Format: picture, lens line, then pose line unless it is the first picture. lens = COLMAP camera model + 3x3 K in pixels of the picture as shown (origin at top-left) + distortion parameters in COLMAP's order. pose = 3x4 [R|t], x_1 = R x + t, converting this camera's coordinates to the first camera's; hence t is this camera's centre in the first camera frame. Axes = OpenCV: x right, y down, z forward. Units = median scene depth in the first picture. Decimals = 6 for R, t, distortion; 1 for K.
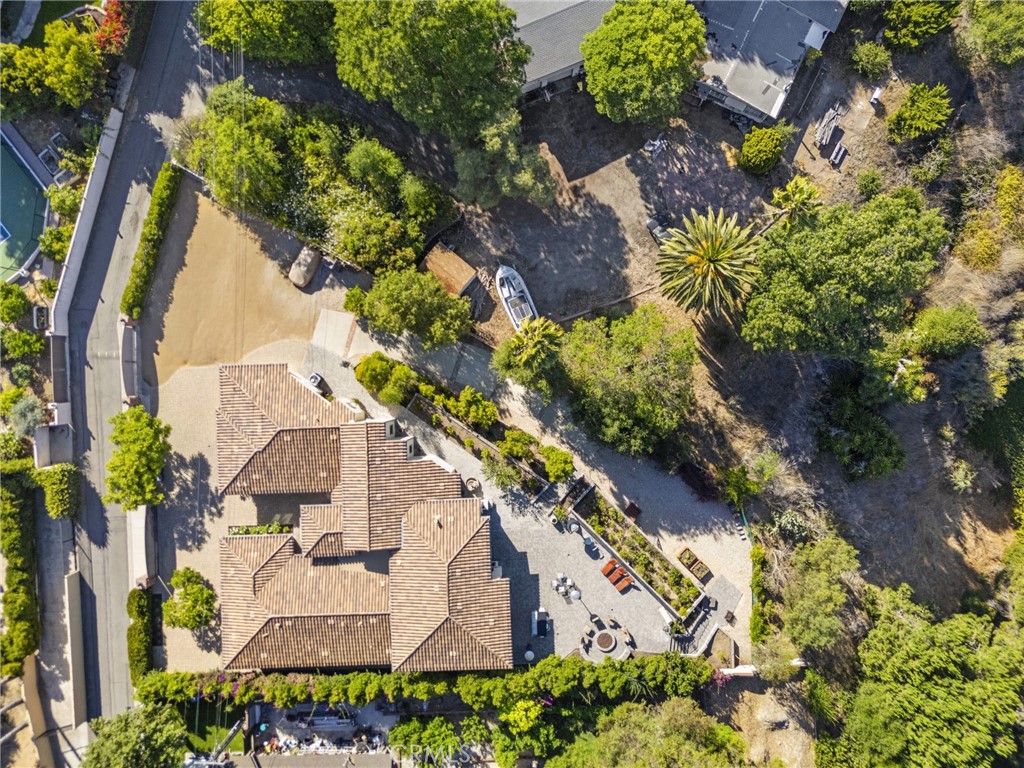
lens RADIAL K [[722.4, 0, 514.2], [0, 722.4, 383.6], [0, 0, 1]] dist [0.043777, -0.036420]
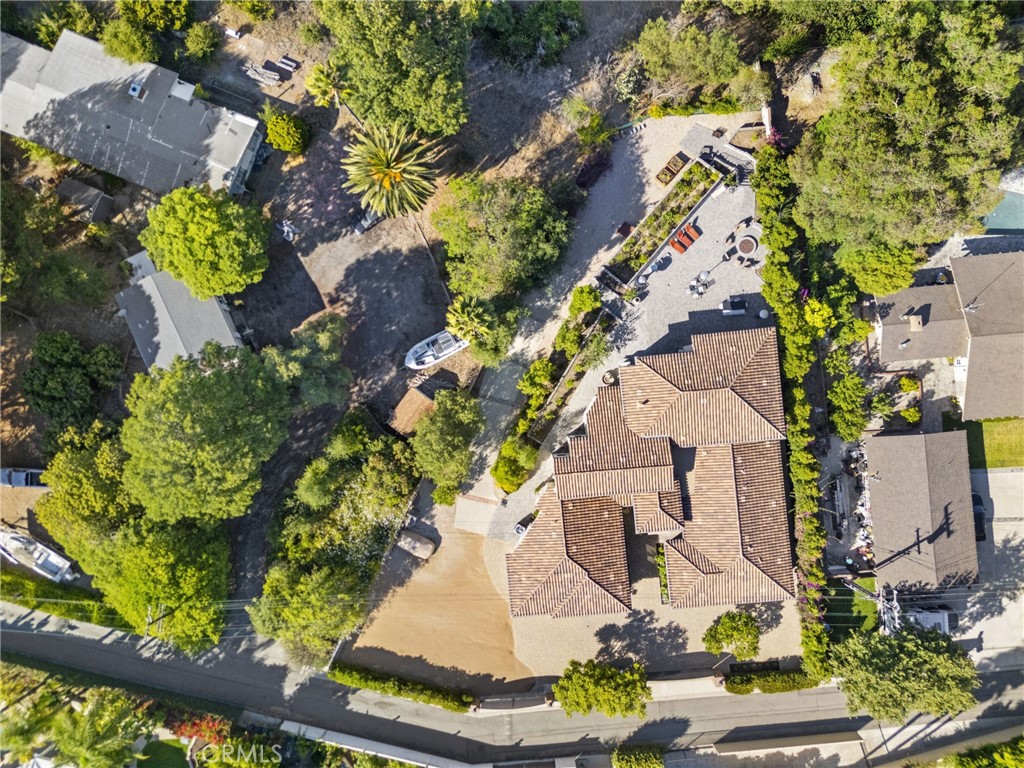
lens RADIAL K [[722.4, 0, 515.7], [0, 722.4, 382.6], [0, 0, 1]] dist [0.043777, -0.036420]
pose [[-0.058504, -0.998051, 0.021720, -0.080075], [0.997848, -0.059109, -0.028364, 0.032017], [0.029593, 0.020013, 0.999362, -0.080285]]
